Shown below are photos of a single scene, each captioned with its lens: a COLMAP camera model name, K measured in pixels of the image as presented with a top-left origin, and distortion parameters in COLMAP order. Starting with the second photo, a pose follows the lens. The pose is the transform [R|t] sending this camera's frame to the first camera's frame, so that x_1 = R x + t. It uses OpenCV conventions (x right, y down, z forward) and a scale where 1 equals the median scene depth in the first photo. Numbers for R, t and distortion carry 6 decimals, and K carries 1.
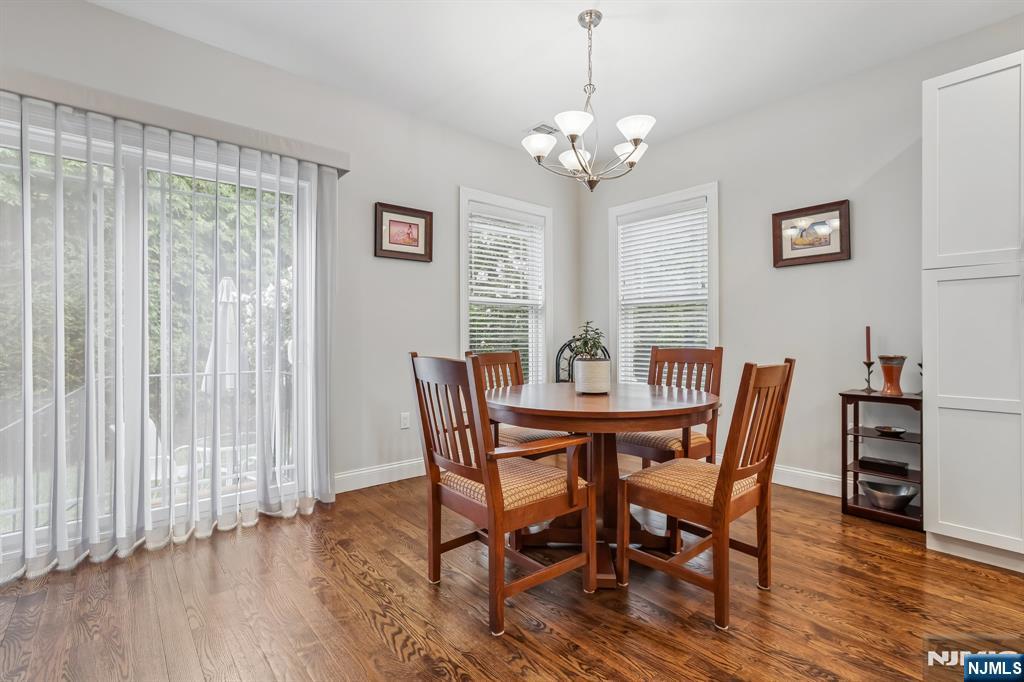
lens RADIAL K [[478.5, 0, 512.0], [0, 478.5, 341.0], [0, 0, 1]] dist [-0.000658, -0.000023]
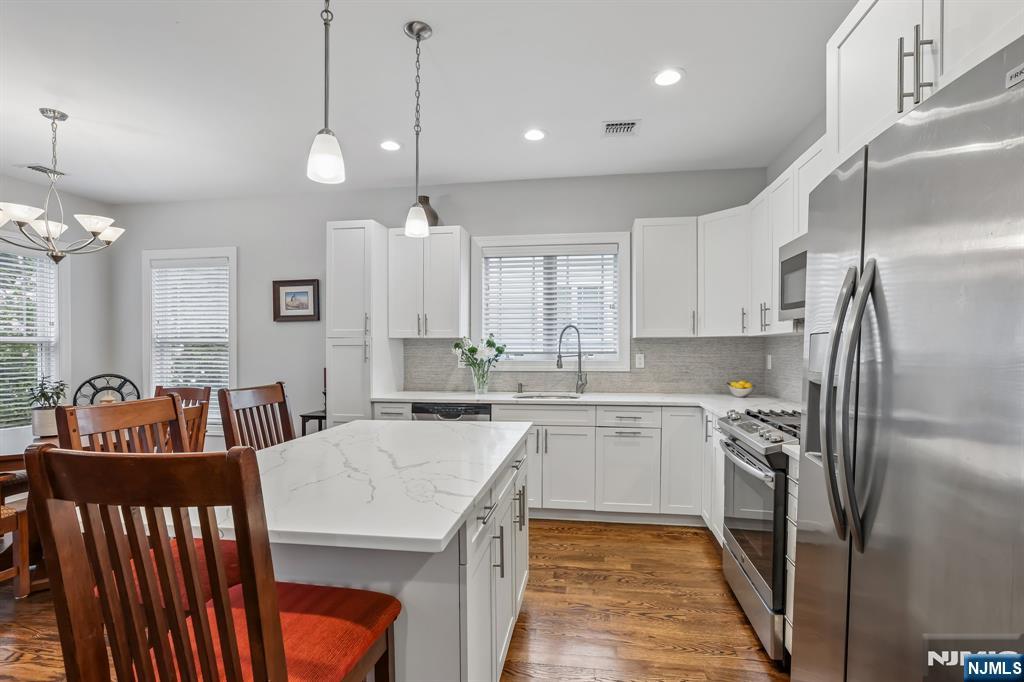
lens RADIAL K [[489.1, 0, 511.7], [0, 489.1, 353.2], [0, 0, 1]] dist [-0.000336, 0.000059]
pose [[0.778460, -0.007260, 0.627653, 0.207814], [0.003406, 0.999967, 0.007342, -0.073241], [-0.627685, -0.003578, 0.778459, -0.470441]]
